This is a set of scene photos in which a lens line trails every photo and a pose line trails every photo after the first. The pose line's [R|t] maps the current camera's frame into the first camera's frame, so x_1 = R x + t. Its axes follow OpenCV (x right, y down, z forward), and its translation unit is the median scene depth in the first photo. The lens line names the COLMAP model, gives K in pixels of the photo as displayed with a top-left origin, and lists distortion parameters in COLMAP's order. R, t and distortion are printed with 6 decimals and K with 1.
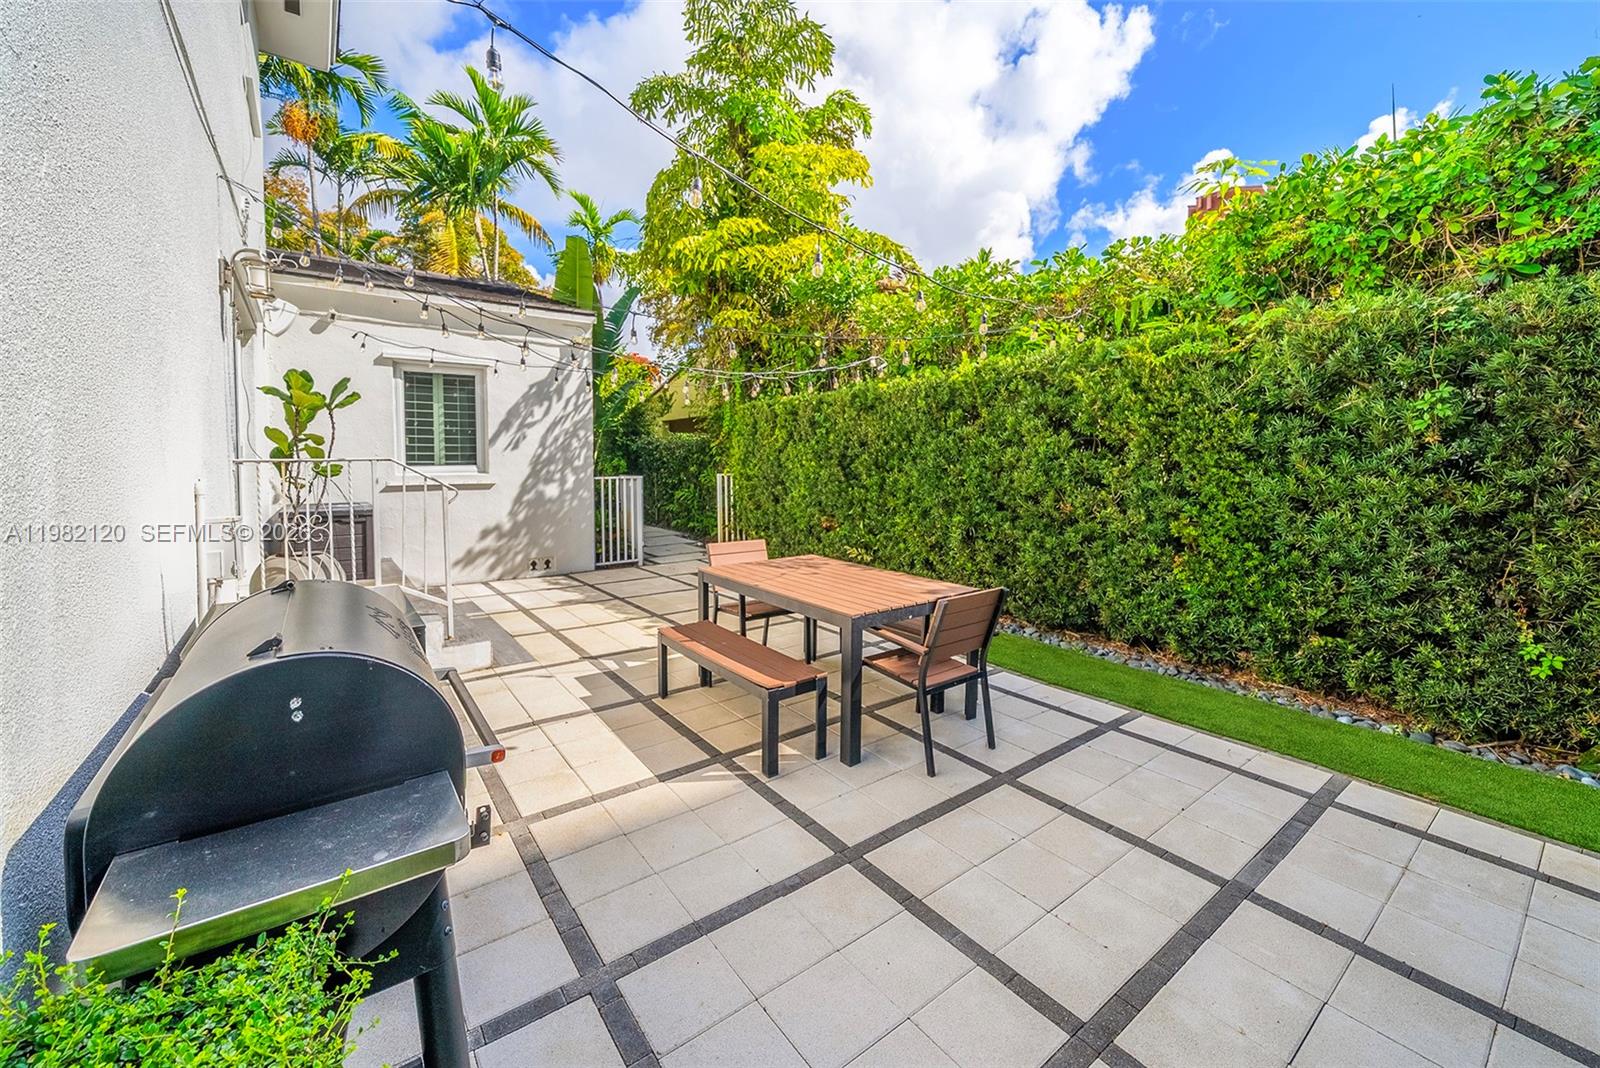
lens RADIAL K [[627.7, 0, 799.5], [0, 627.7, 538.2], [0, 0, 1]] dist [-0.002311, -0.000120]
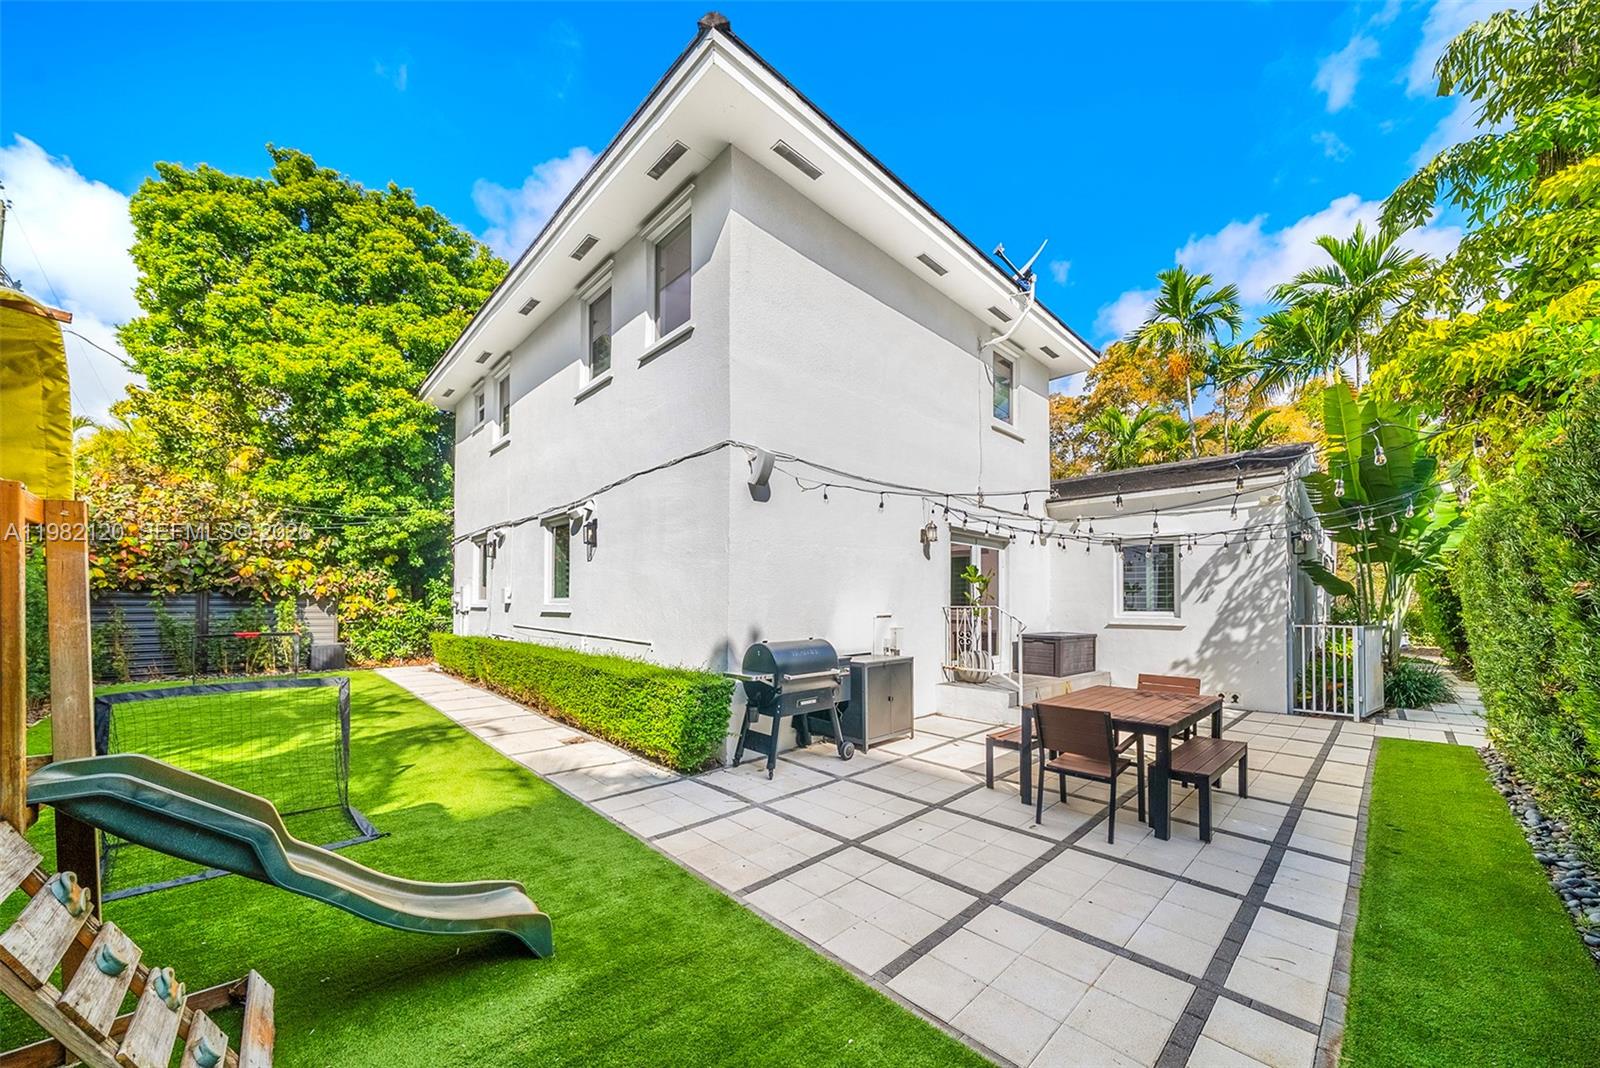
lens RADIAL K [[568.1, 0, 811.7], [0, 568.1, 601.1], [0, 0, 1]] dist [-0.000183, -0.000007]
pose [[0.128238, -0.007738, -0.991713, 0.553329], [-0.123923, 0.992007, -0.023765, -0.015959], [0.983971, 0.125944, 0.126254, 0.090522]]
